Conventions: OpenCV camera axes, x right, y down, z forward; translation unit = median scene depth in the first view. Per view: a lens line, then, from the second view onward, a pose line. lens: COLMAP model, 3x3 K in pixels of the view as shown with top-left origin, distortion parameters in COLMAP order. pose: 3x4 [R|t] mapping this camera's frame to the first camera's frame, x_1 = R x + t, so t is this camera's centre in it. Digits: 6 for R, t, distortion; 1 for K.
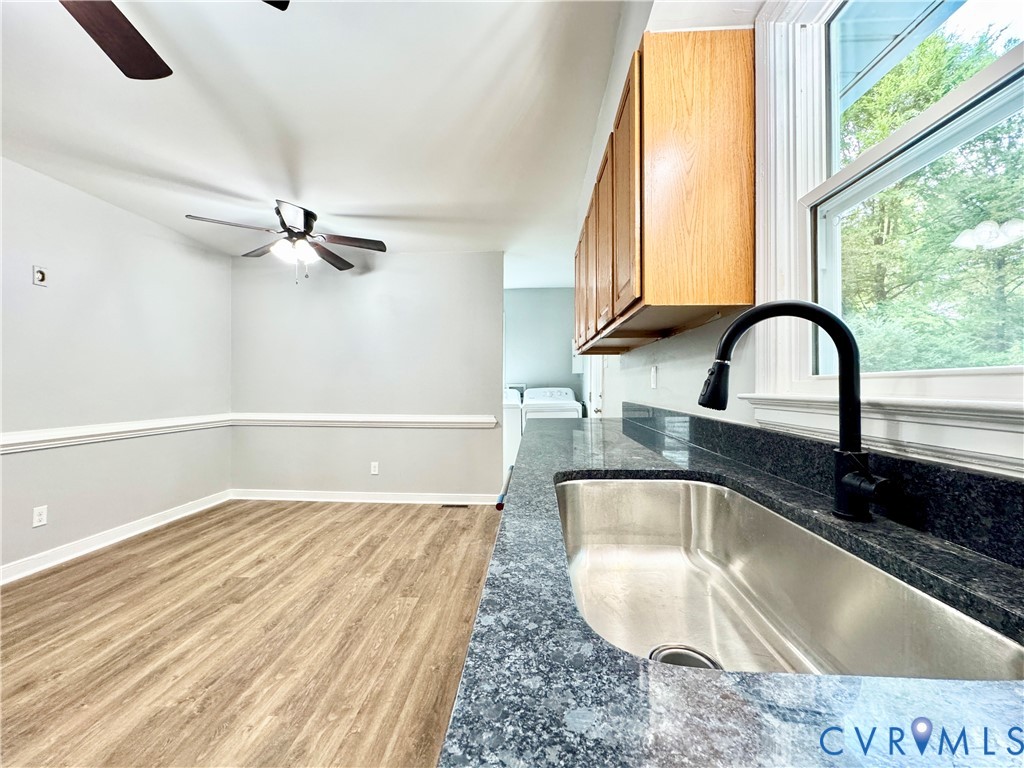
lens RADIAL K [[411.2, 0, 512.8], [0, 411.2, 383.7], [0, 0, 1]] dist [-0.000668, -0.000181]
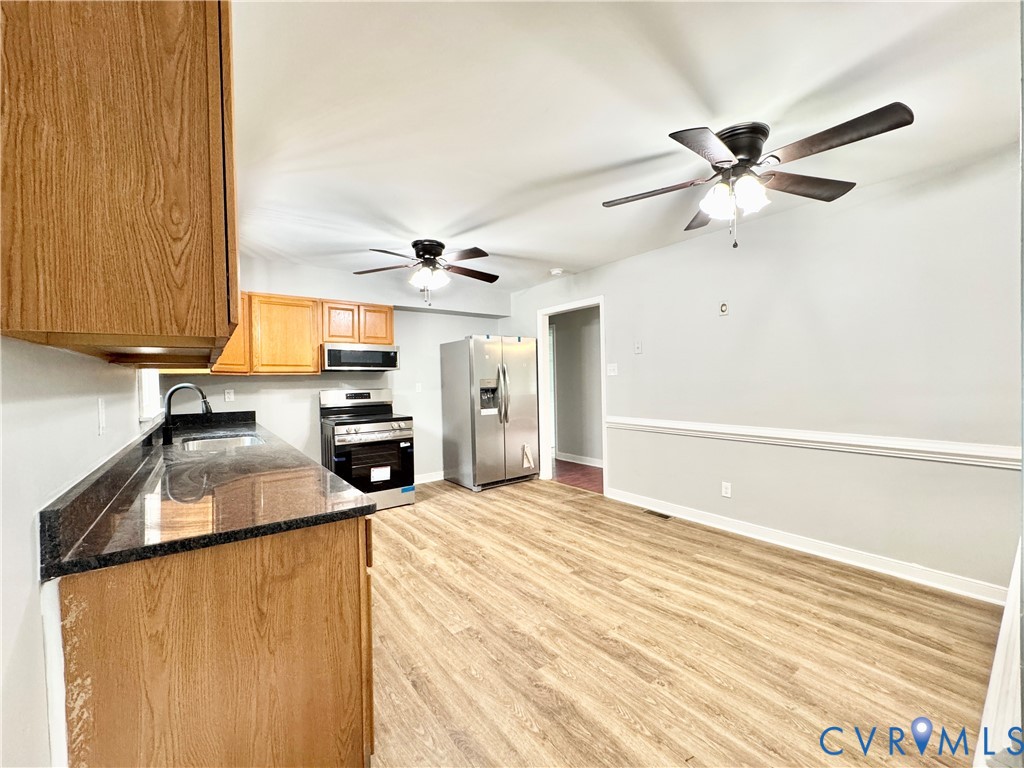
lens RADIAL K [[411.2, 0, 513.2], [0, 411.2, 382.7], [0, 0, 1]] dist [-0.000668, -0.000181]
pose [[-0.762150, 0.022209, -0.647020, 0.216417], [0.024584, 0.999683, 0.005356, -0.045181], [0.646934, -0.011825, -0.762454, 1.493737]]
